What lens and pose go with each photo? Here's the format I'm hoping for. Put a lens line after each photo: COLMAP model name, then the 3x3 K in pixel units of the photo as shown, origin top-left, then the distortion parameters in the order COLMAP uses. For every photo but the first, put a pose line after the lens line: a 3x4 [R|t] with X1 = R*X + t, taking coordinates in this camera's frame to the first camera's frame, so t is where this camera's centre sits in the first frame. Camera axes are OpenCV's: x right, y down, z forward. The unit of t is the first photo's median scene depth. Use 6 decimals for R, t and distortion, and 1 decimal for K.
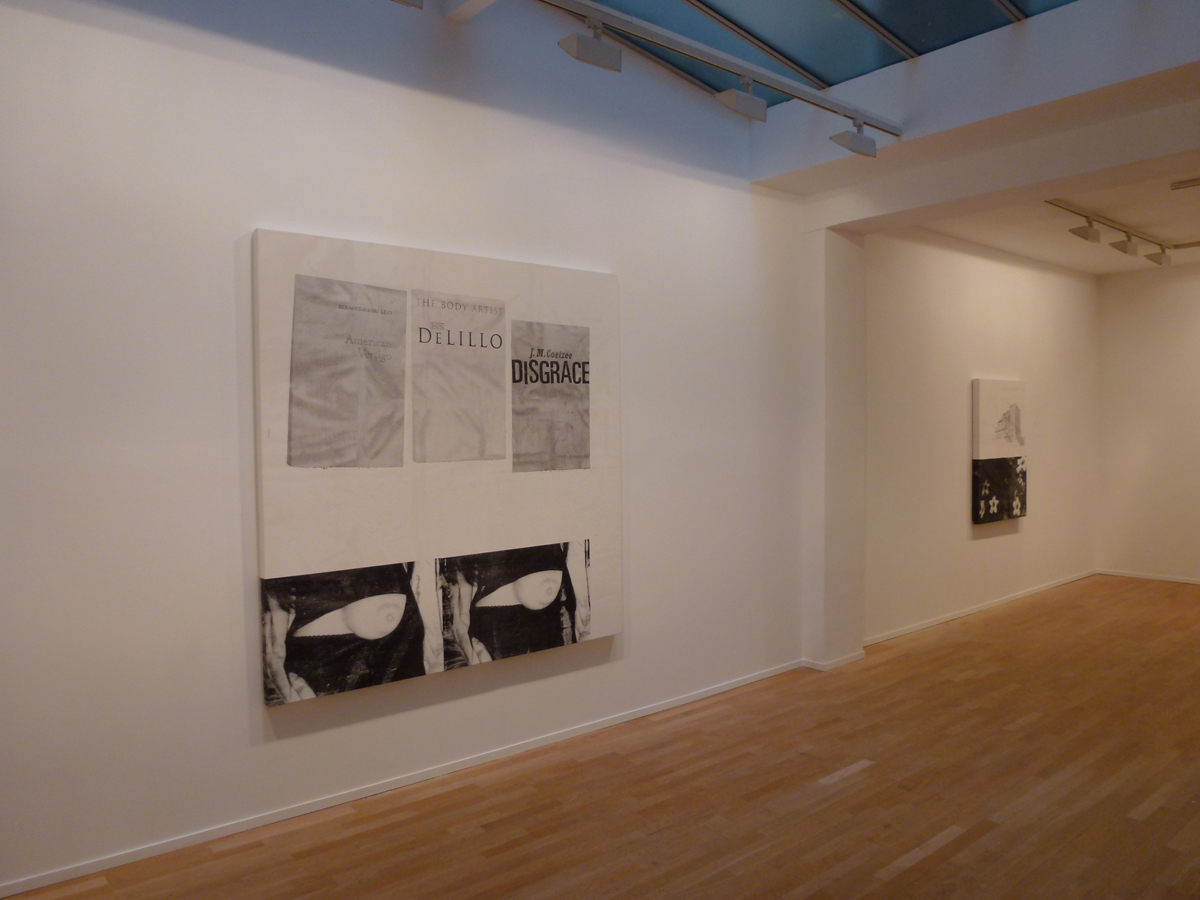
lens RADIAL K [[869.2, 0, 600.0], [0, 869.2, 450.0], [0, 0, 1]] dist [-0.055170, 0.007163]
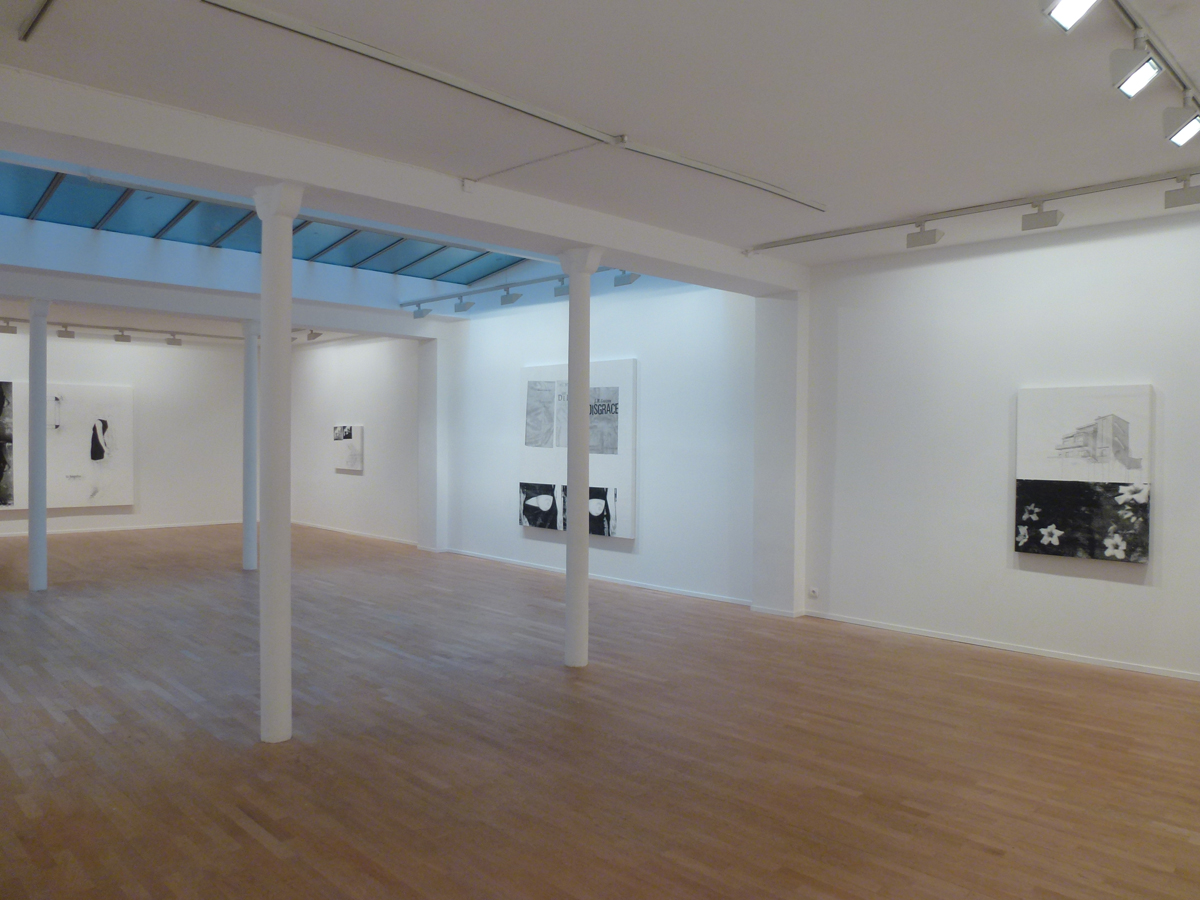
lens RADIAL K [[875.7, 0, 600.0], [0, 875.7, 437.0], [0, 0, 1]] dist [-0.054580, 0.007528]
pose [[0.076691, 0.014647, -0.996947, 2.076497], [-0.036432, 0.999266, 0.011879, -0.043571], [0.996389, 0.035410, 0.077168, 0.794482]]
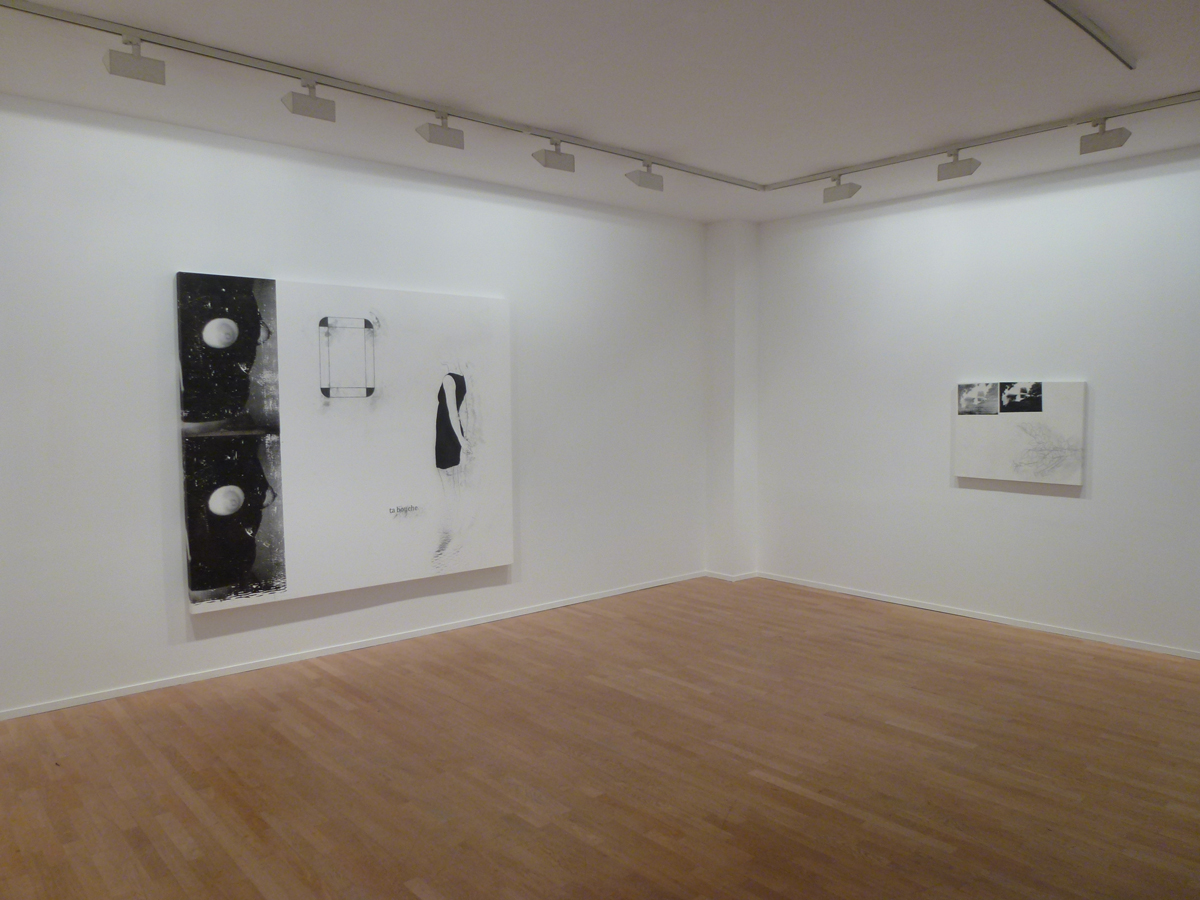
lens RADIAL K [[869.2, 0, 600.0], [0, 869.2, 450.0], [0, 0, 1]] dist [-0.055170, 0.007163]
pose [[0.028179, 0.075505, -0.996747, 0.252329], [-0.021543, 0.996957, 0.074911, 0.006603], [0.999371, 0.019362, 0.029720, -0.534513]]
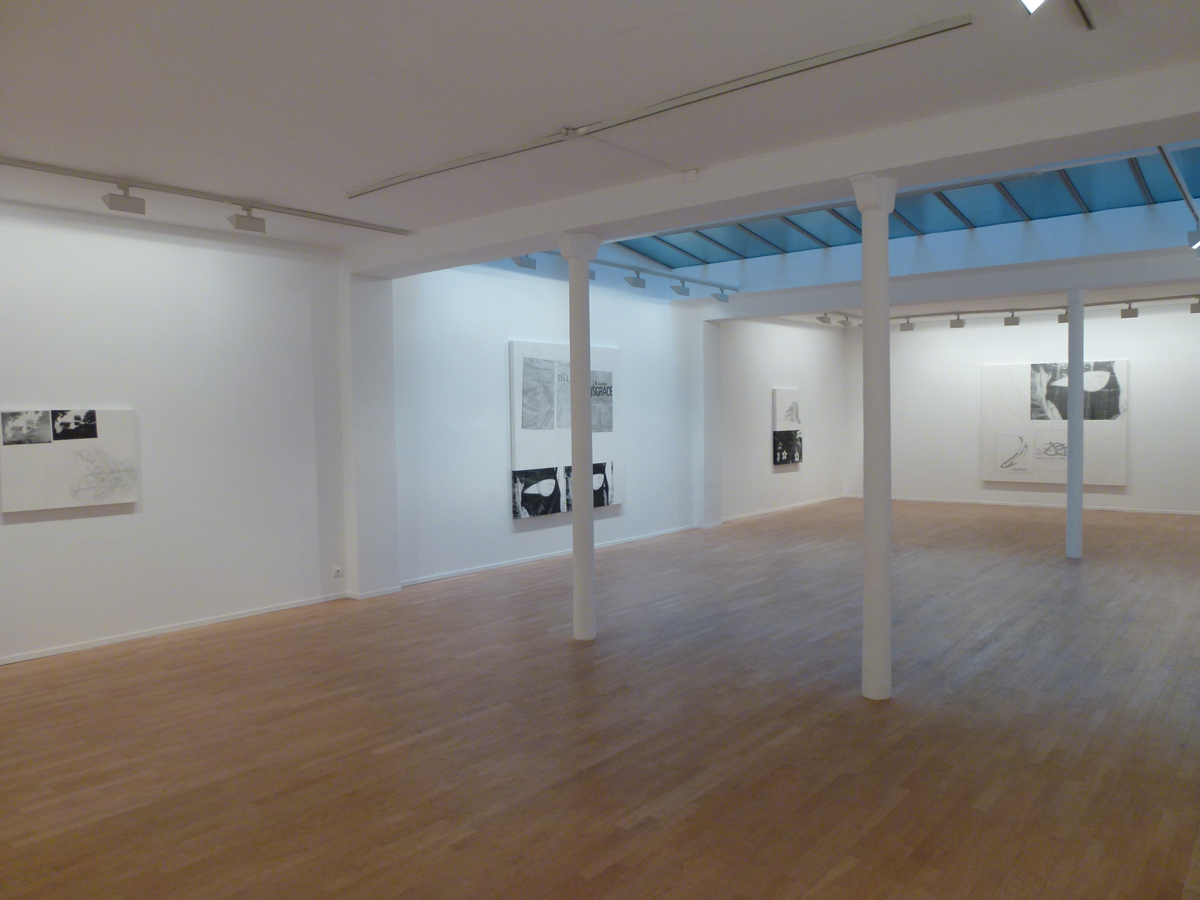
lens RADIAL K [[869.2, 0, 600.0], [0, 869.2, 450.0], [0, 0, 1]] dist [-0.055170, 0.007163]
pose [[0.982538, -0.010659, 0.185757, -0.485190], [0.008383, 0.999880, 0.013033, 0.039728], [-0.185873, -0.011248, 0.982509, -1.313828]]
